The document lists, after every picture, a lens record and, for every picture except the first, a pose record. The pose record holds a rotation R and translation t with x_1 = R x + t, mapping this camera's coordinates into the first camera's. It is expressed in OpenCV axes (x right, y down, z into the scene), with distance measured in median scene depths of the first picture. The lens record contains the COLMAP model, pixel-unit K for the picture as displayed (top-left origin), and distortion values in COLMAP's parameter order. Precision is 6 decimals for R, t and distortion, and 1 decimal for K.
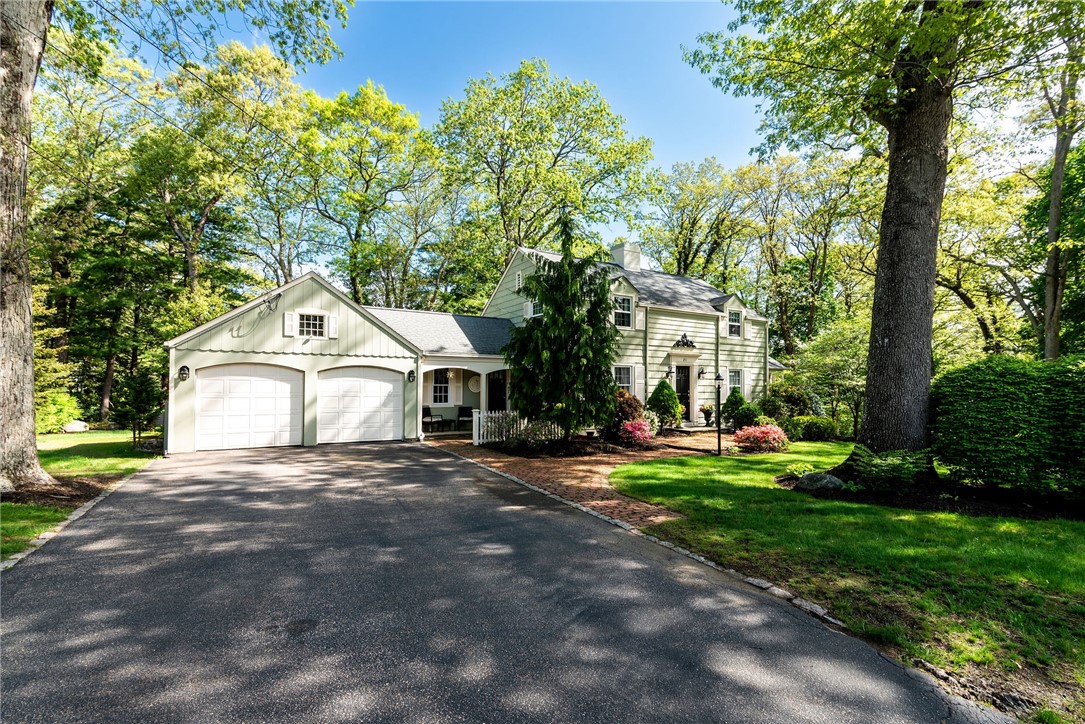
lens RADIAL K [[499.1, 0, 539.8], [0, 499.1, 352.5], [0, 0, 1]] dist [0.010921, -0.000568]
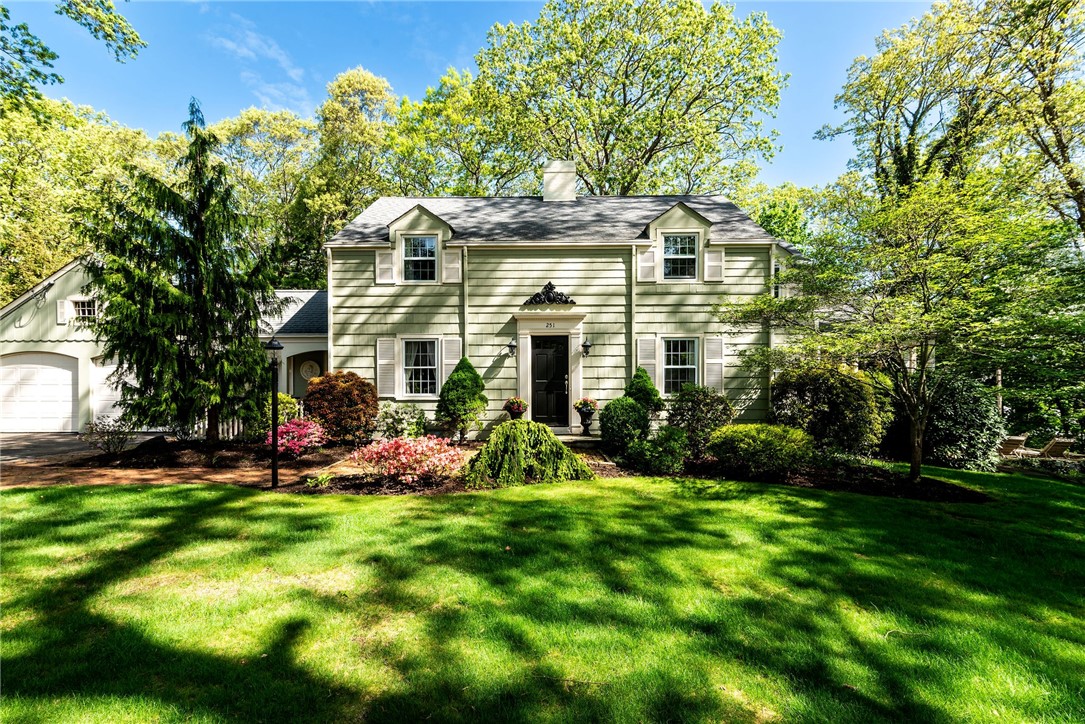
lens RADIAL K [[499.1, 0, 539.8], [0, 499.1, 352.5], [0, 0, 1]] dist [0.010921, -0.000568]
pose [[0.838245, -0.030956, -0.544414, 0.614715], [0.044729, 0.998926, 0.012071, 0.040283], [0.543456, -0.034469, 0.838730, 0.480866]]
